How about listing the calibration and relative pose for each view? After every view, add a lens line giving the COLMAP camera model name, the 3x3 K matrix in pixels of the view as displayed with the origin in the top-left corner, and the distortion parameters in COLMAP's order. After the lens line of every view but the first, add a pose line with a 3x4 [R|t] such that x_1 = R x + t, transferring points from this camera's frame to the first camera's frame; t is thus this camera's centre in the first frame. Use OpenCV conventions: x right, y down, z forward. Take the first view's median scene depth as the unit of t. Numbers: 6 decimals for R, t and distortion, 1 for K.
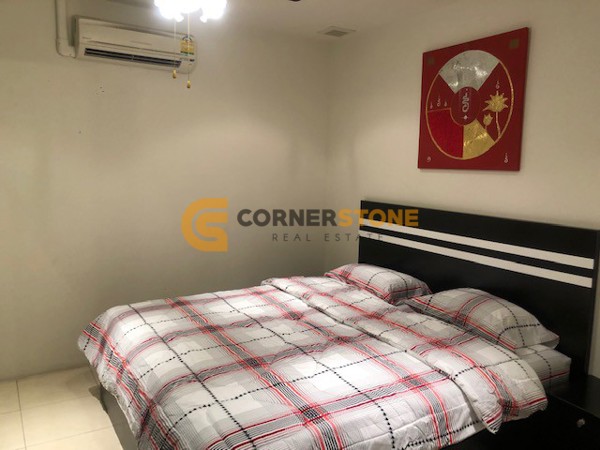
lens RADIAL K [[479.5, 0, 304.9], [0, 479.5, 224.4], [0, 0, 1]] dist [0.004720, -0.010717]
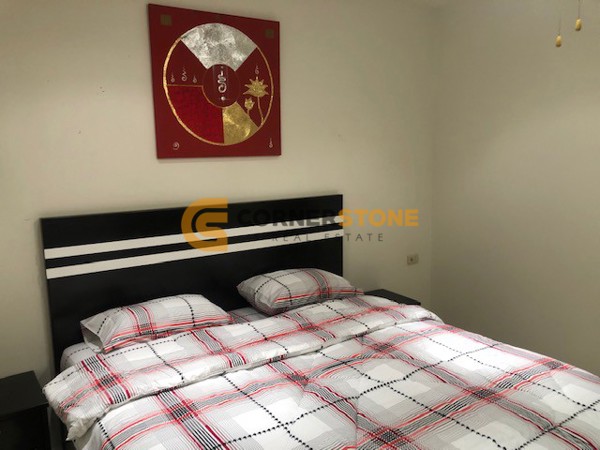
lens RADIAL K [[479.5, 0, 304.9], [0, 479.5, 224.4], [0, 0, 1]] dist [0.004720, -0.010717]
pose [[-0.023301, -0.183984, 0.982653, -0.633945], [0.145809, 0.971784, 0.185407, -0.144263], [-0.989038, 0.147600, 0.004183, 0.919467]]
